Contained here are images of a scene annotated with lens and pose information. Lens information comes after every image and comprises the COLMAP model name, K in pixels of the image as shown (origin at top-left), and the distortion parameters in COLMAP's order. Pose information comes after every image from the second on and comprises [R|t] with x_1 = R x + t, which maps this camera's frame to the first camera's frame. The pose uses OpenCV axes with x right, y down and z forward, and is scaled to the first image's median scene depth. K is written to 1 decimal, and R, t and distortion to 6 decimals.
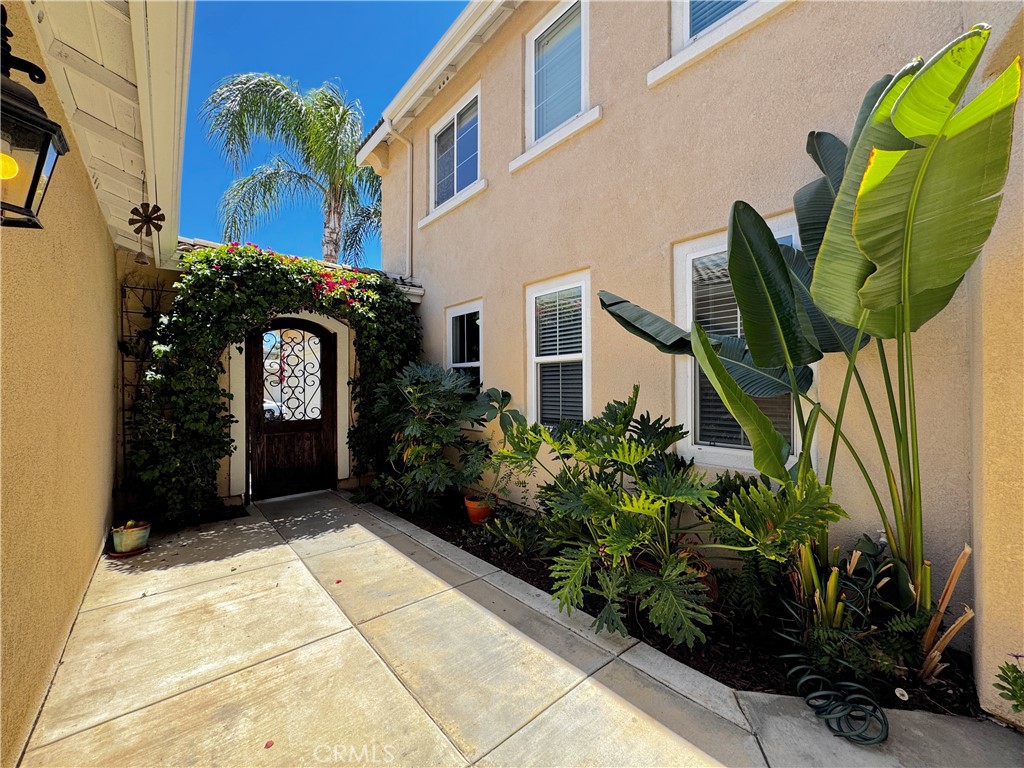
lens RADIAL K [[409.4, 0, 512.0], [0, 409.4, 384.0], [0, 0, 1]] dist [-0.003237, 0.000210]
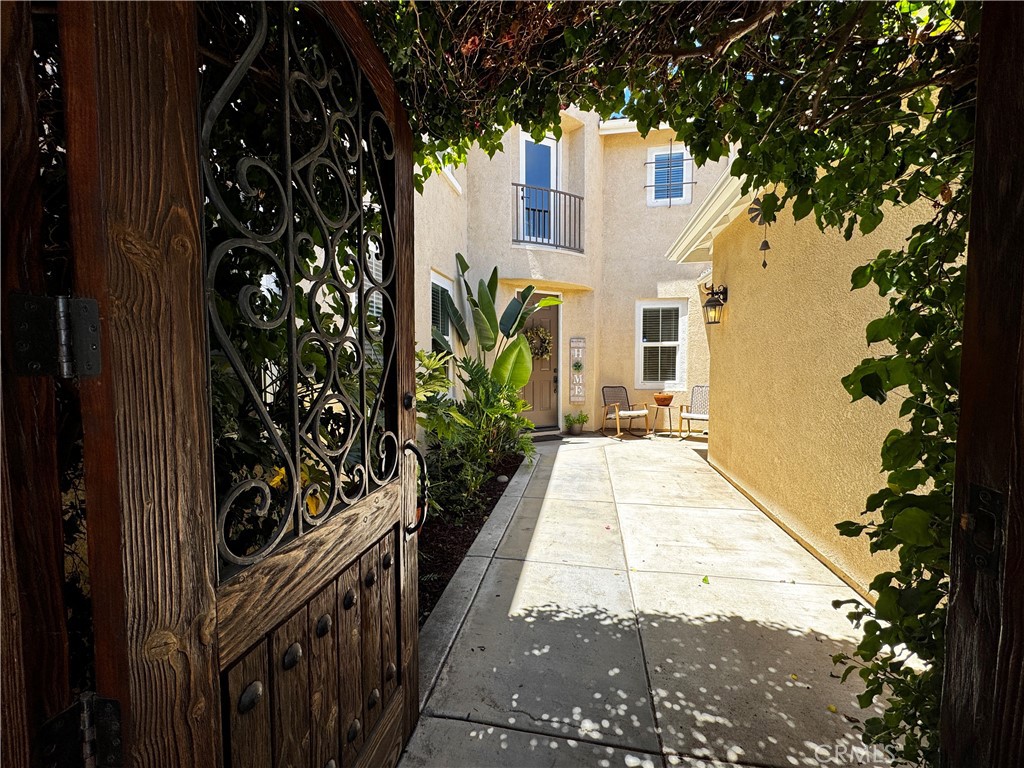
lens RADIAL K [[409.4, 0, 512.0], [0, 409.4, 384.0], [0, 0, 1]] dist [-0.003237, 0.000210]
pose [[-0.633015, -0.035410, 0.773329, -0.738689], [0.001770, 0.998885, 0.047187, 0.023854], [-0.774137, 0.031239, -0.632246, 1.262317]]
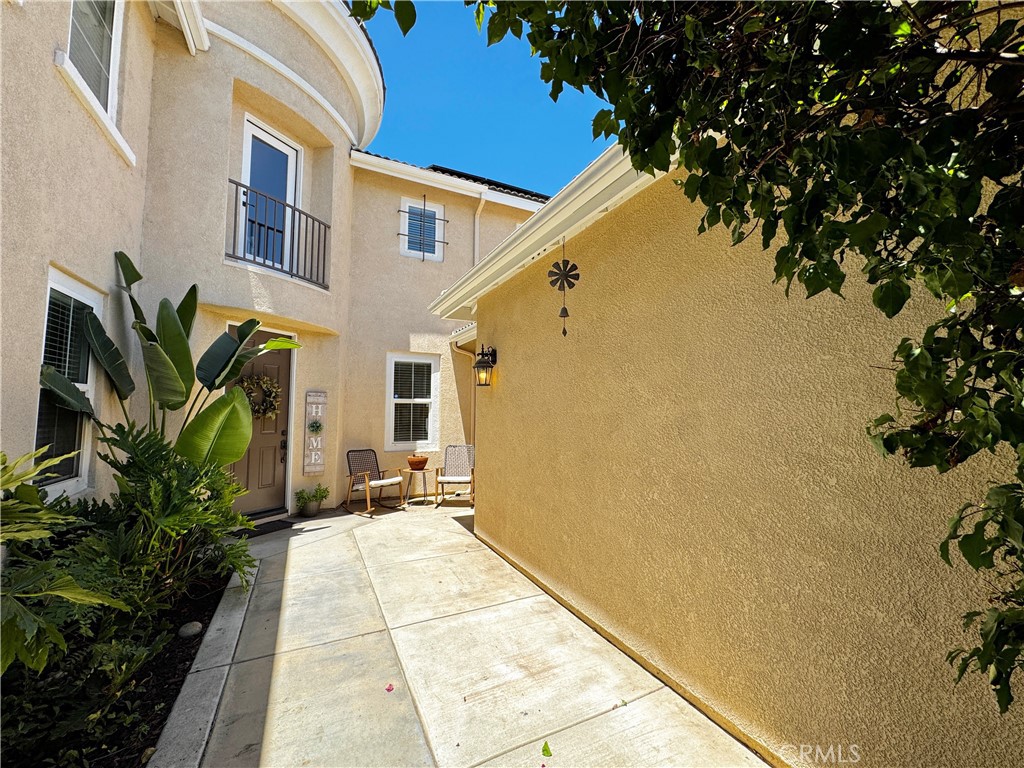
lens RADIAL K [[409.4, 0, 512.0], [0, 409.4, 384.0], [0, 0, 1]] dist [-0.003237, 0.000210]
pose [[-0.970624, 0.014863, 0.240144, -0.552028], [-0.002477, 0.997420, -0.071746, -0.014181], [-0.240591, -0.070233, -0.968082, 1.136708]]
